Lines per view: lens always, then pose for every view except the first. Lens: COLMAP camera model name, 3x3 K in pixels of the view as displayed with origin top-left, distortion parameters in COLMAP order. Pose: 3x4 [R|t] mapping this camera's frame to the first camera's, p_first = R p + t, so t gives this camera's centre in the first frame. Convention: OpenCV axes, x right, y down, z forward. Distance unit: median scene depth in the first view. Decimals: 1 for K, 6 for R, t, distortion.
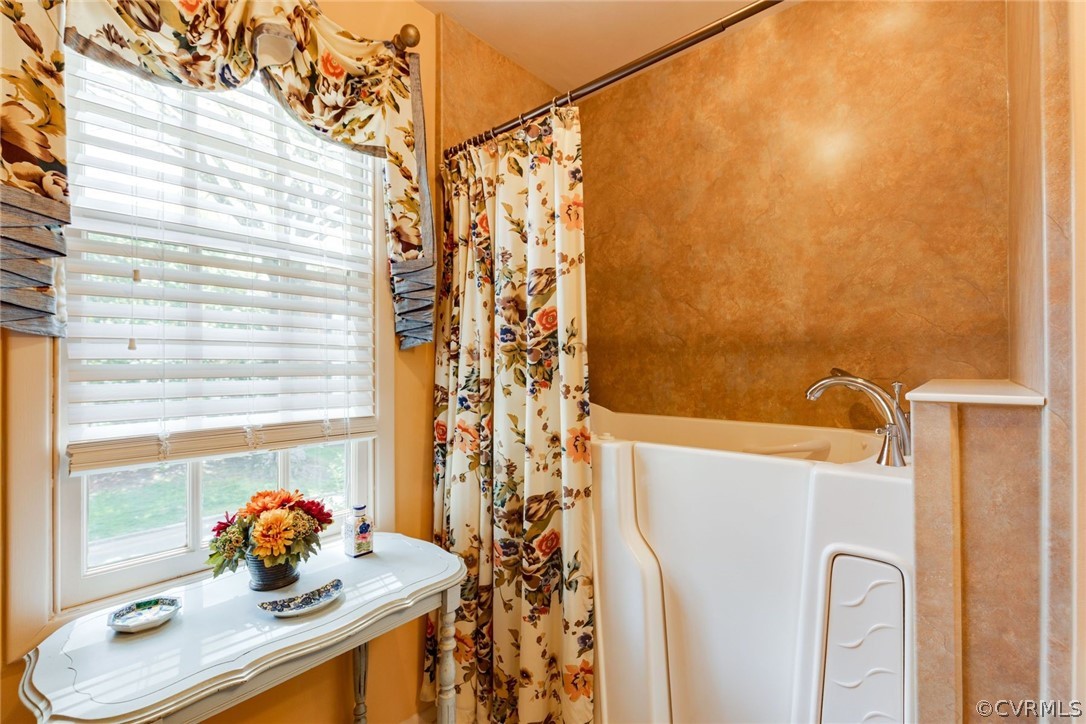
lens RADIAL K [[476.3, 0, 545.6], [0, 476.3, 361.4], [0, 0, 1]] dist [-0.003075, -0.001027]
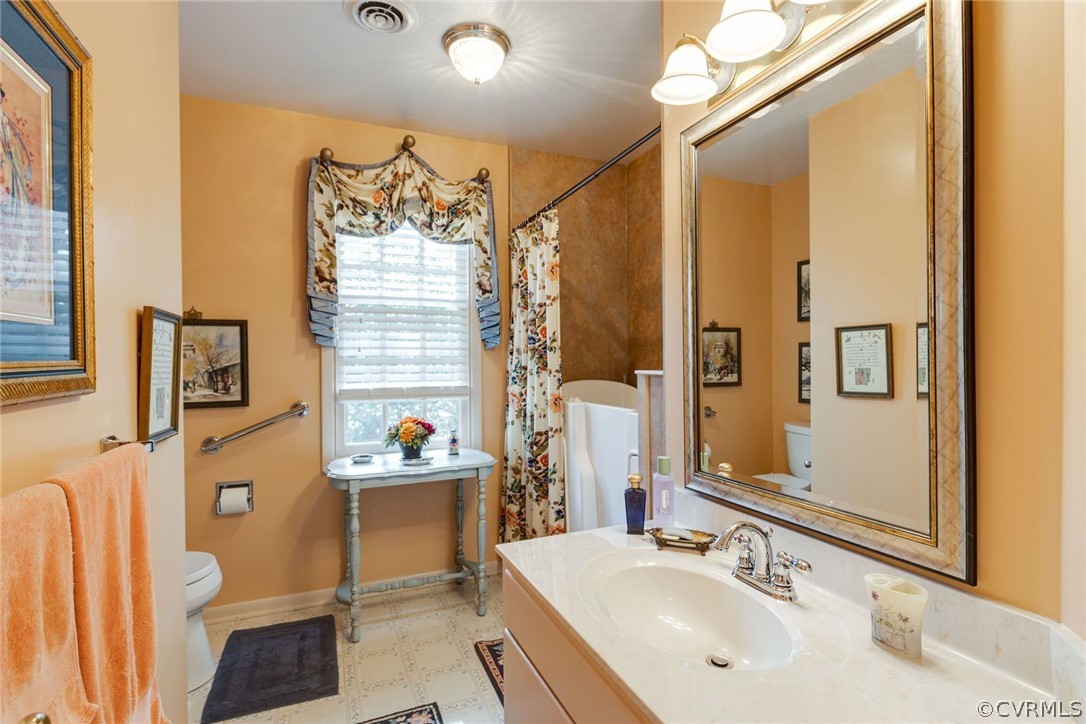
lens RADIAL K [[476.3, 0, 539.7], [0, 476.3, 361.1], [0, 0, 1]] dist [-0.003075, -0.001027]
pose [[0.908829, -0.001717, -0.417166, 0.730280], [0.006515, 0.999928, 0.010078, 0.002110], [0.417119, -0.011877, 0.908774, -0.612106]]
